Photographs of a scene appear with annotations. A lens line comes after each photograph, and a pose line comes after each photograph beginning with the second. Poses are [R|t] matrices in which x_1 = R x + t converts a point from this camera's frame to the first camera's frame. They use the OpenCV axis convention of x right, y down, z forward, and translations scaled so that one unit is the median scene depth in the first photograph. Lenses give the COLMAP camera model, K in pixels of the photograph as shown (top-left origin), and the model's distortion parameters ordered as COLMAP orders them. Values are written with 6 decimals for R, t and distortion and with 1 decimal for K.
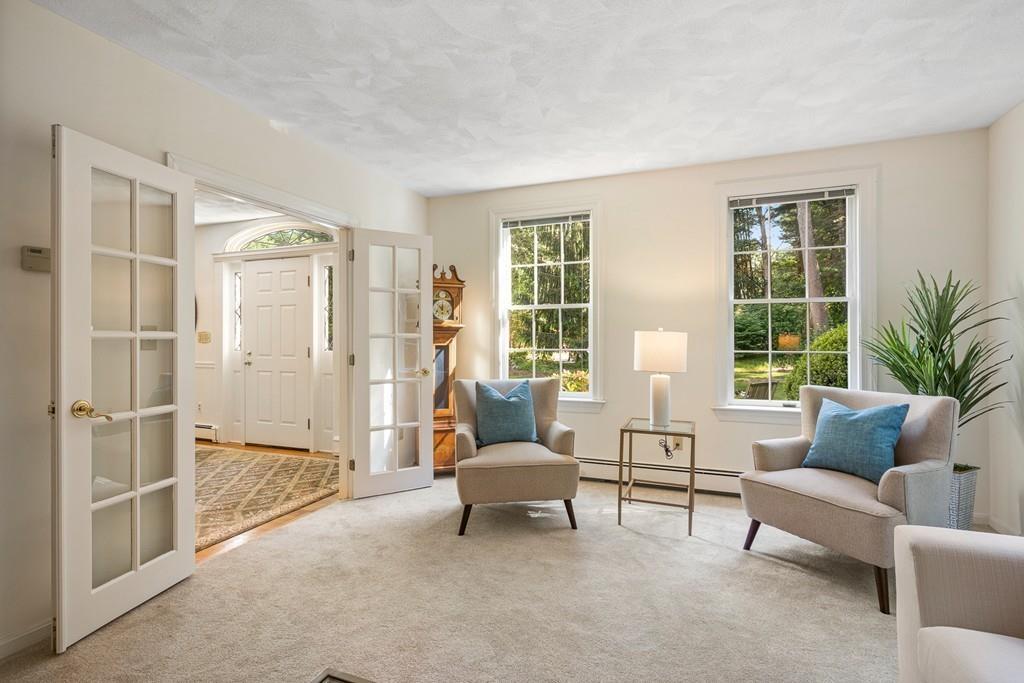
lens RADIAL K [[467.1, 0, 513.2], [0, 467.1, 336.7], [0, 0, 1]] dist [0.003781, 0.001412]
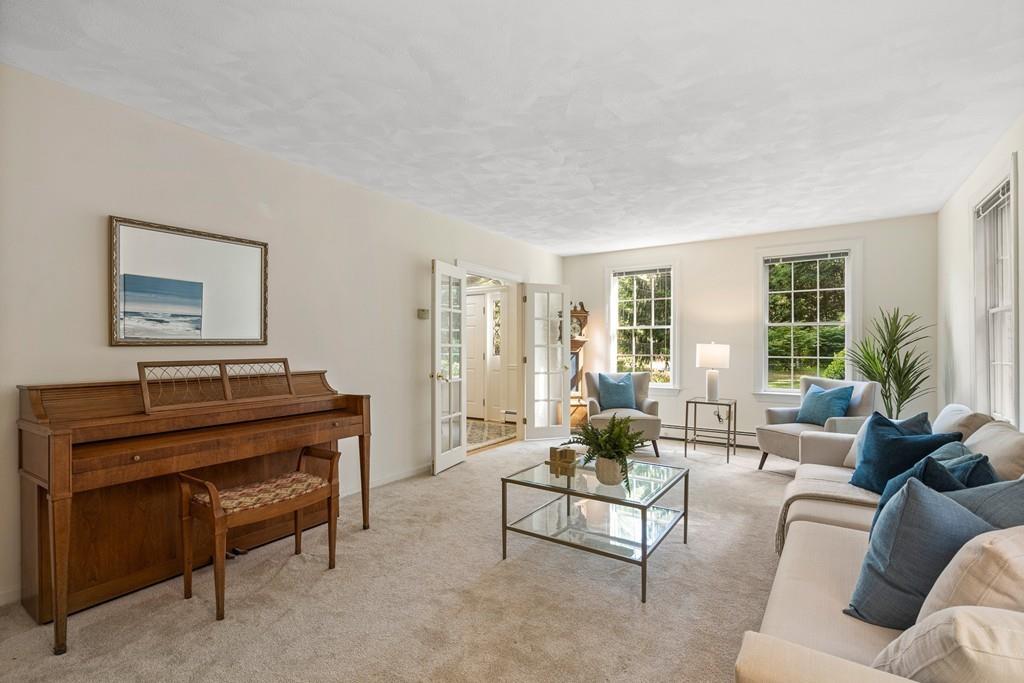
lens RADIAL K [[467.1, 0, 514.0], [0, 467.1, 344.1], [0, 0, 1]] dist [0.003781, 0.001412]
pose [[0.979791, 0.002408, -0.200007, -0.040178], [-0.003587, 0.999978, -0.005532, 0.000927], [0.199990, 0.006137, 0.979779, -0.688281]]
